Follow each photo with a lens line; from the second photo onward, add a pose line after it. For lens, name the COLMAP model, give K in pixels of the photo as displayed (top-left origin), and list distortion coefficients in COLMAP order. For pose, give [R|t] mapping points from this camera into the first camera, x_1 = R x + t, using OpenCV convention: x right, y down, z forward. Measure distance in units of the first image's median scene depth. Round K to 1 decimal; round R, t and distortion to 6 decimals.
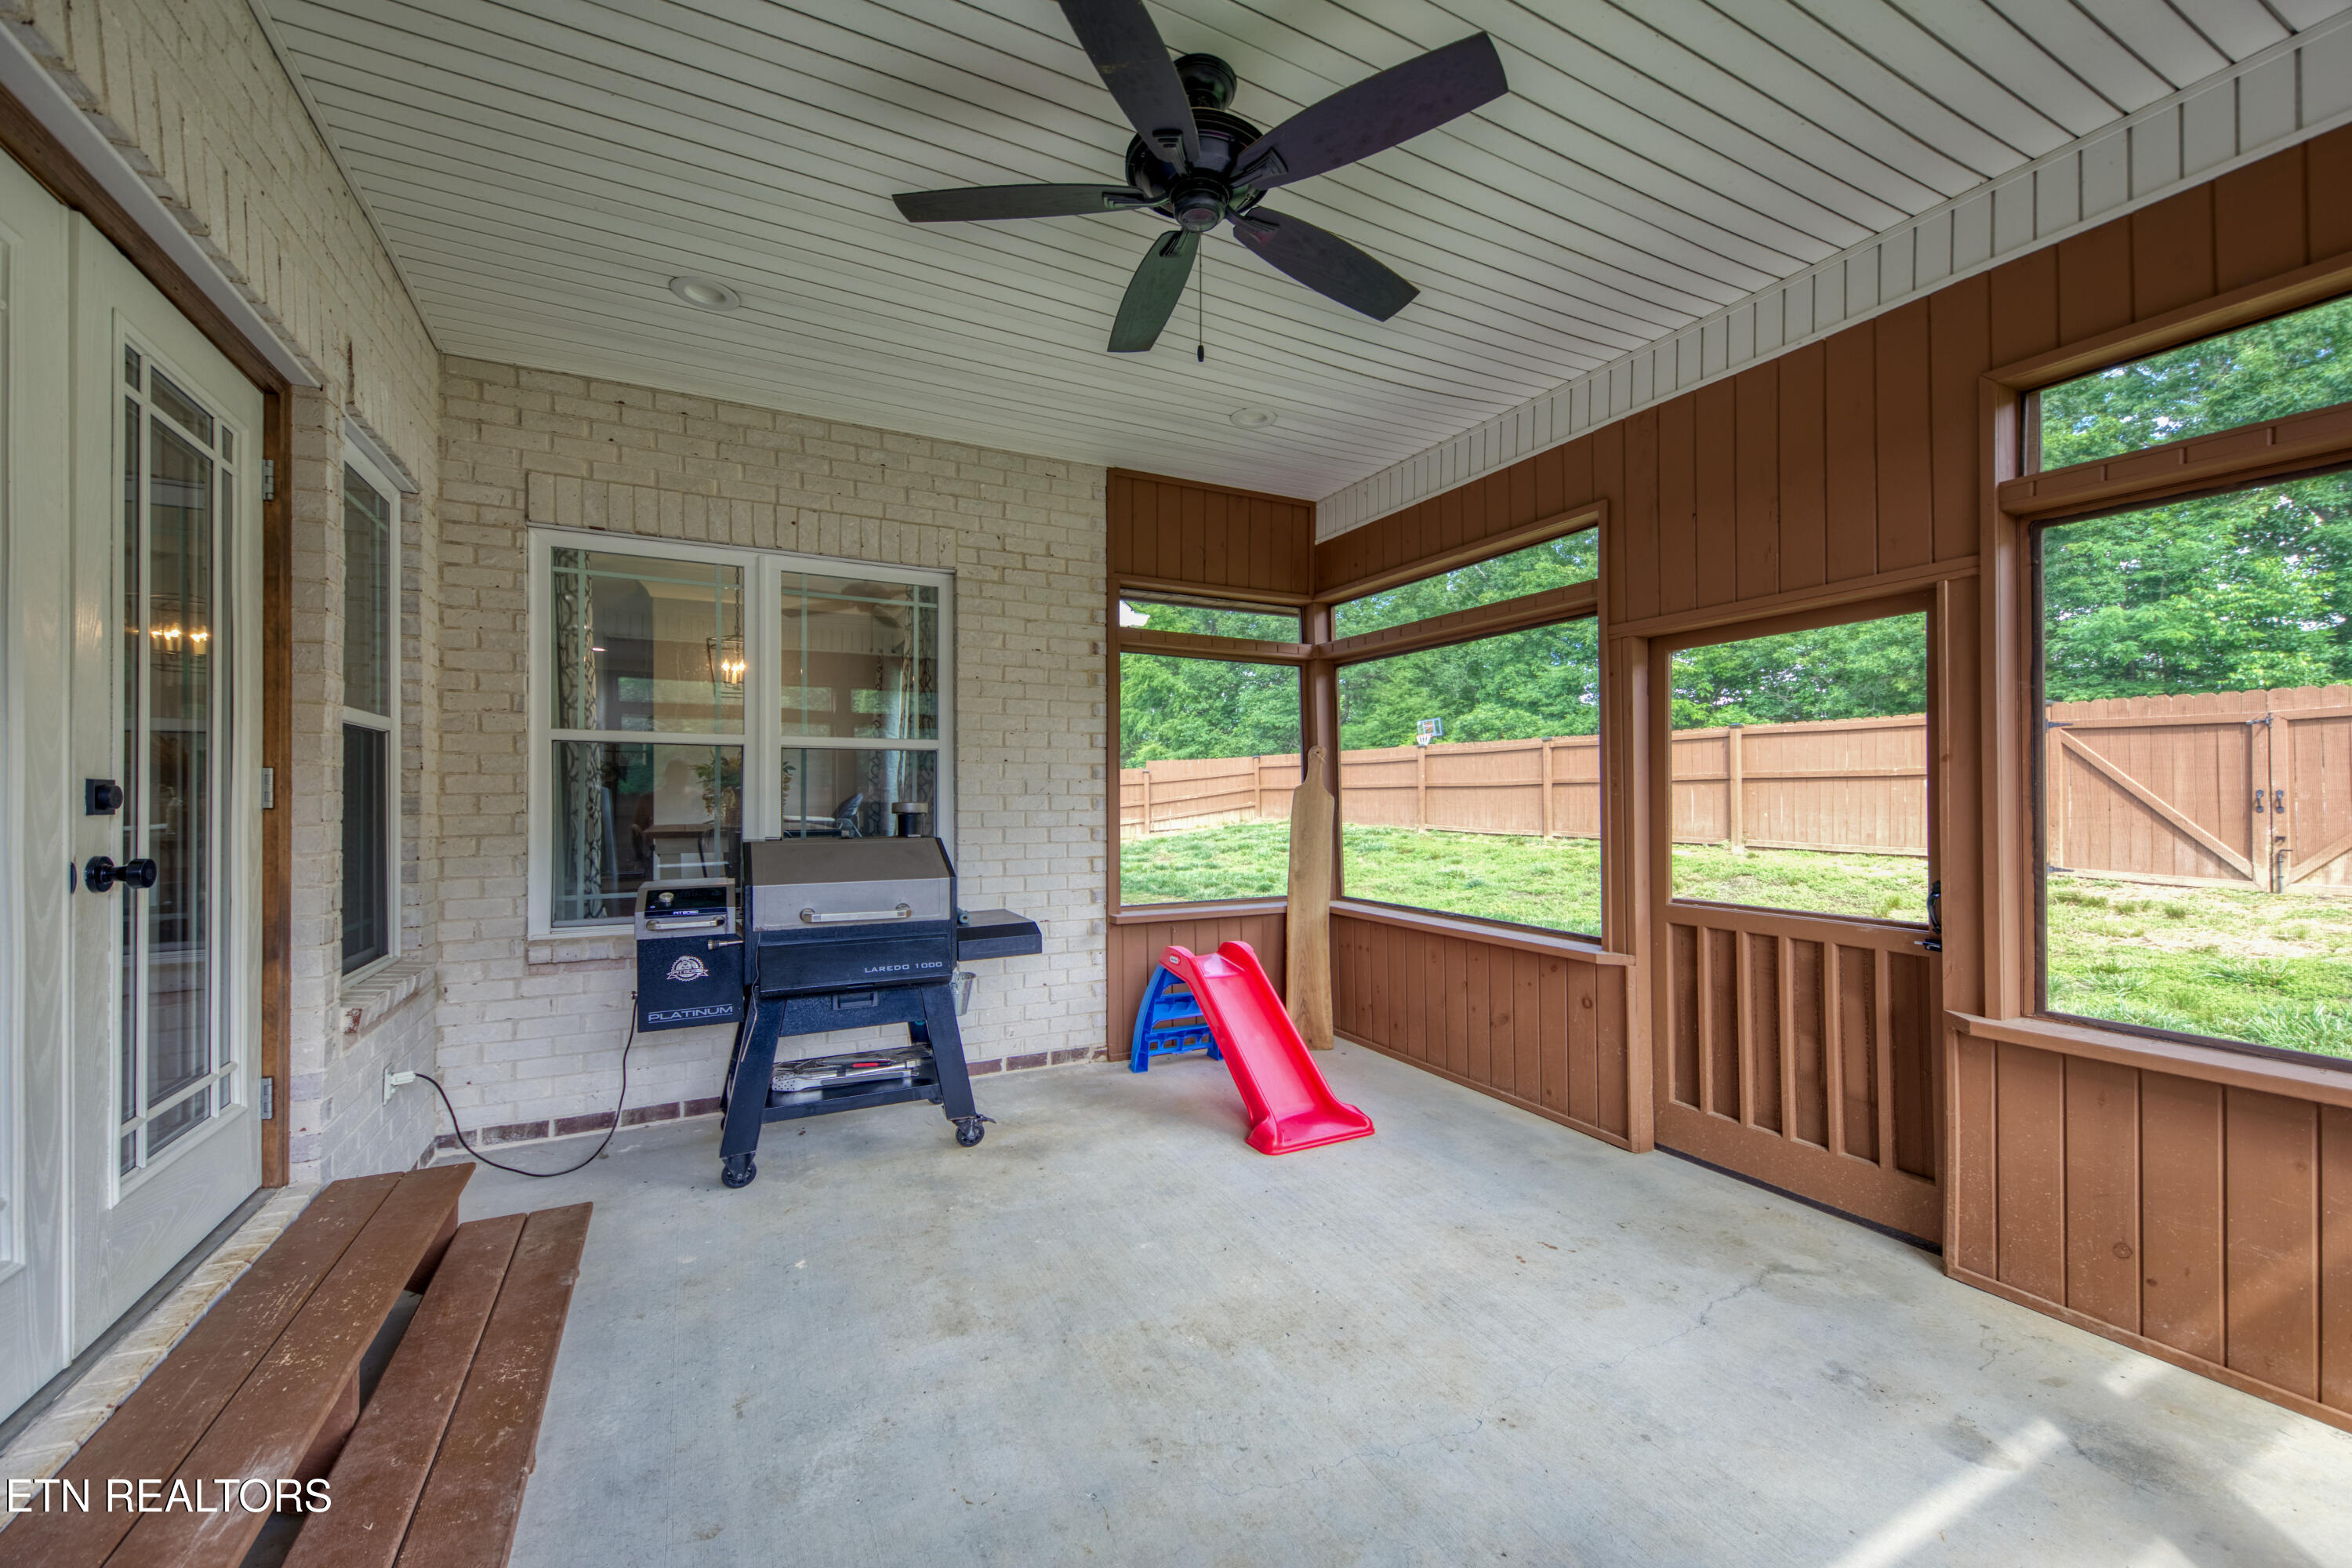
lens RADIAL K [[852.0, 0, 1169.1], [0, 852.0, 789.6], [0, 0, 1]] dist [0.010970, -0.004171]
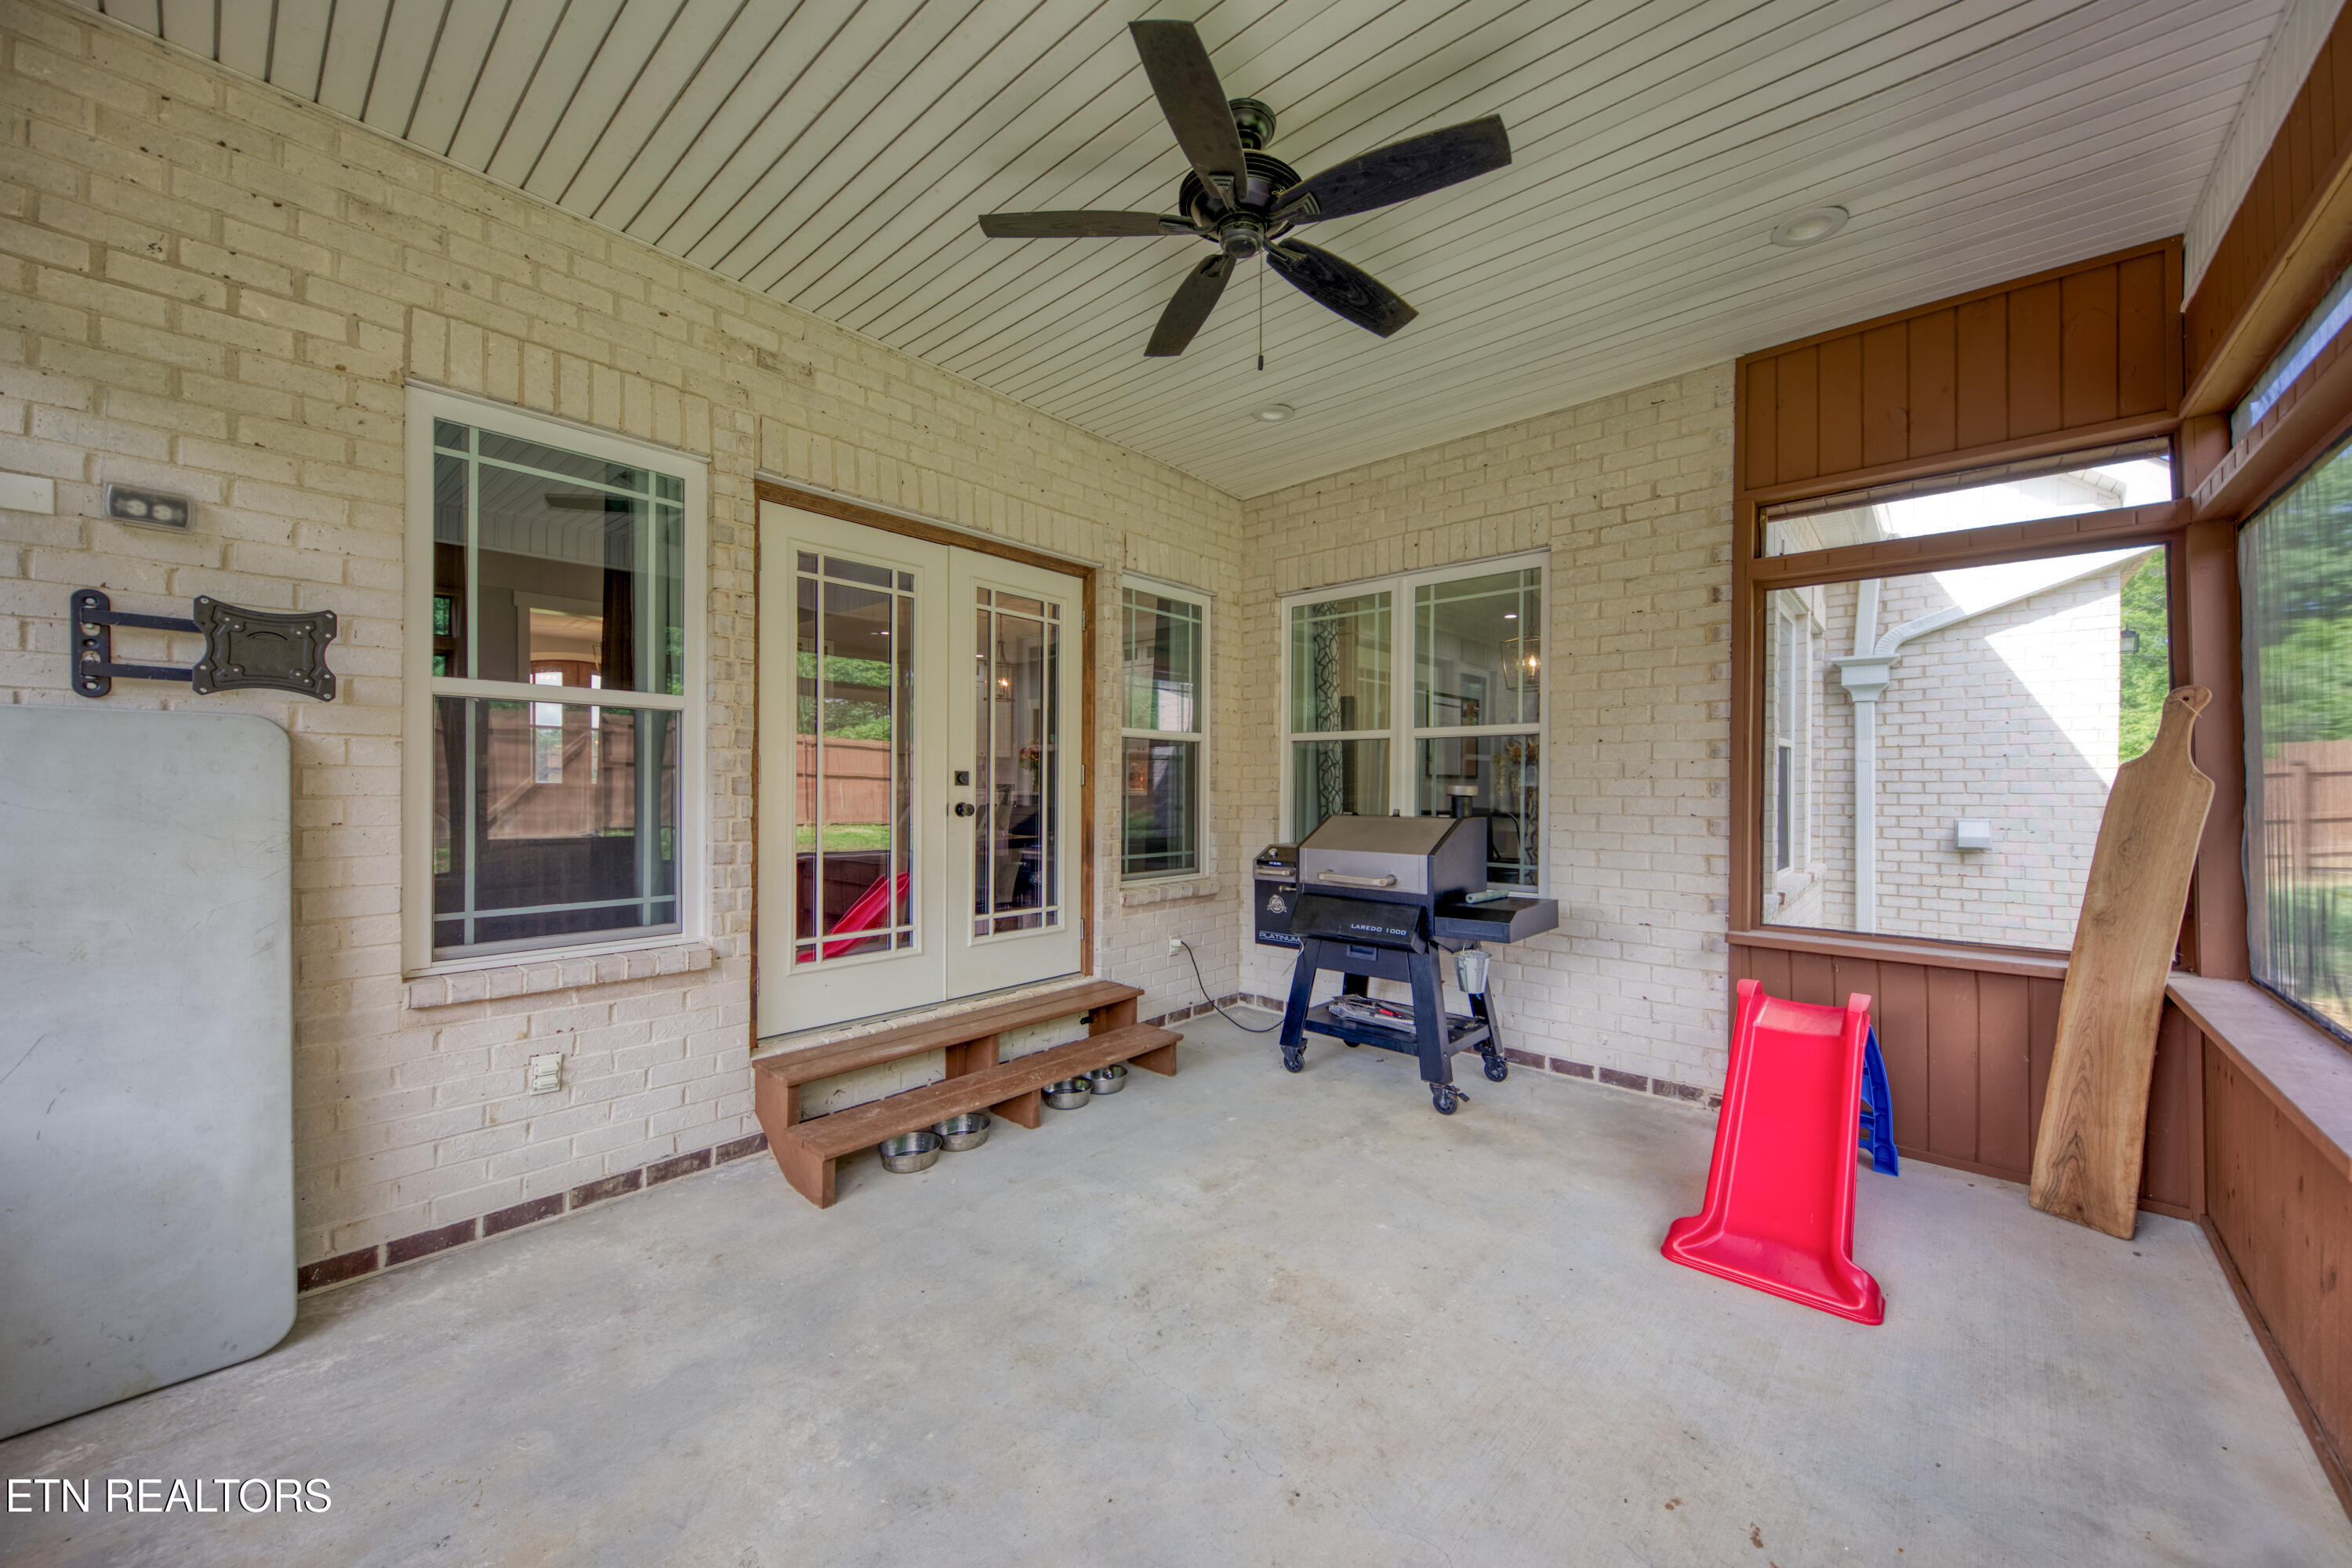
lens RADIAL K [[852.0, 0, 1179.3], [0, 852.0, 783.5], [0, 0, 1]] dist [0.010970, -0.004171]
pose [[0.391130, 0.002598, -0.920332, 0.467491], [0.005358, 0.999973, 0.005100, 0.004409], [0.920320, -0.006926, 0.391105, 0.229247]]
